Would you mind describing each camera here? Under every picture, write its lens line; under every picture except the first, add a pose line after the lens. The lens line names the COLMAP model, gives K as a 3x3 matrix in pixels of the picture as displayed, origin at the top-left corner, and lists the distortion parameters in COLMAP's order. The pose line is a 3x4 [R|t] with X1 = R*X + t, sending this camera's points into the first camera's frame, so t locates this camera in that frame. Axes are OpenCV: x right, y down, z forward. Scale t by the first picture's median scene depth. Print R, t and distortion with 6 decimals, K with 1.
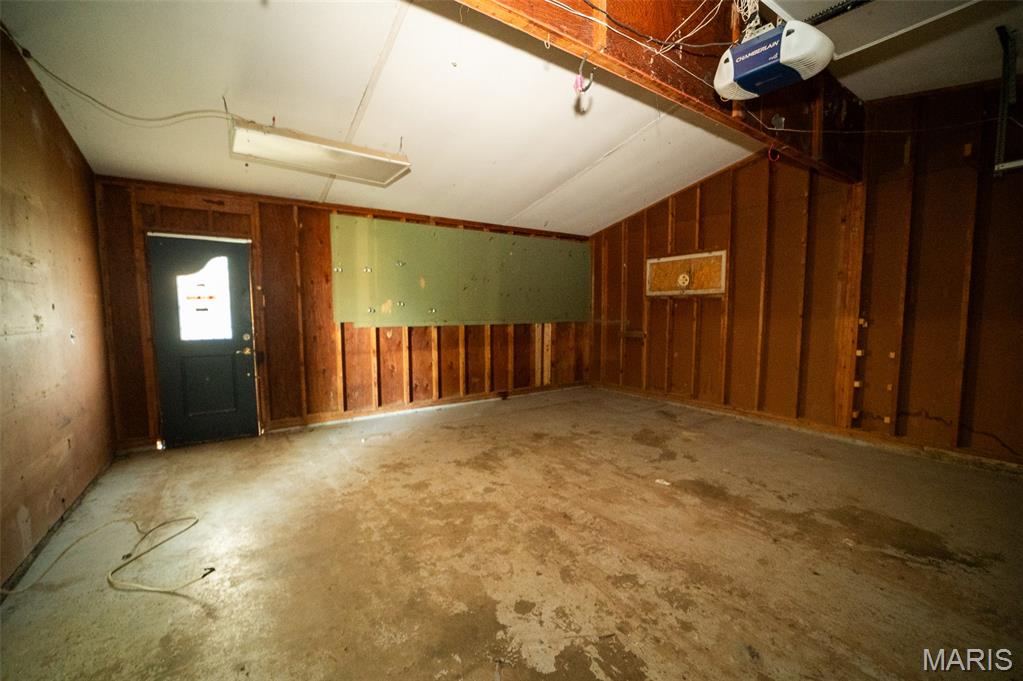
lens RADIAL K [[423.4, 0, 509.8], [0, 423.4, 344.8], [0, 0, 1]] dist [-0.035208, 0.007831]
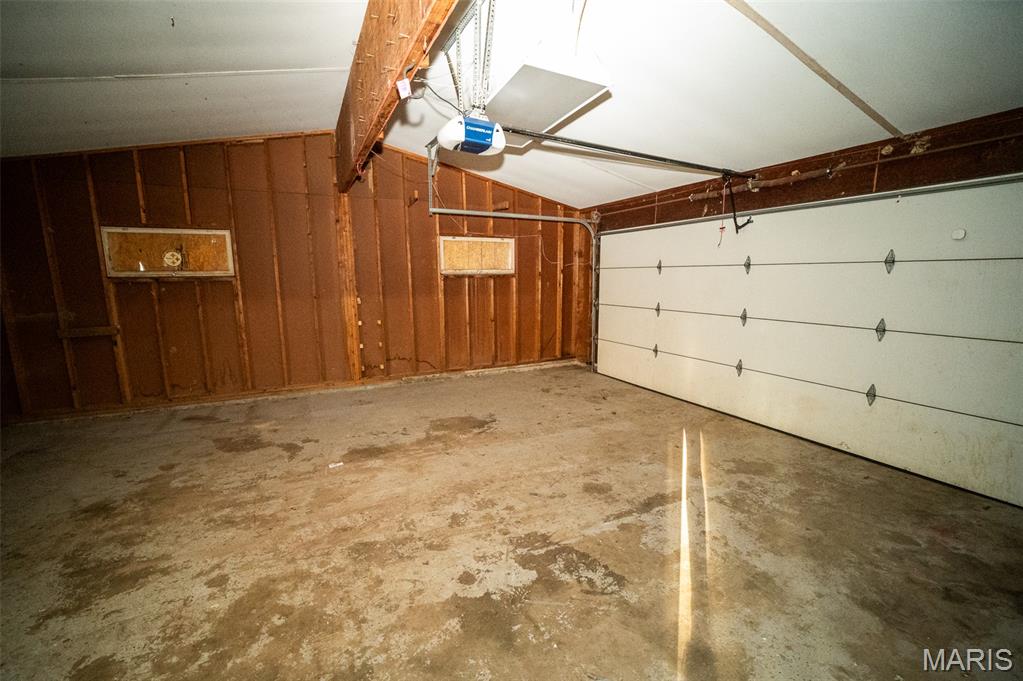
lens RADIAL K [[423.4, 0, 509.9], [0, 423.4, 343.7], [0, 0, 1]] dist [-0.035208, 0.007831]
pose [[0.123910, -0.149468, 0.980972, -0.568108], [0.082708, 0.986706, 0.139895, -0.082147], [-0.988841, 0.063800, 0.134625, 0.414470]]
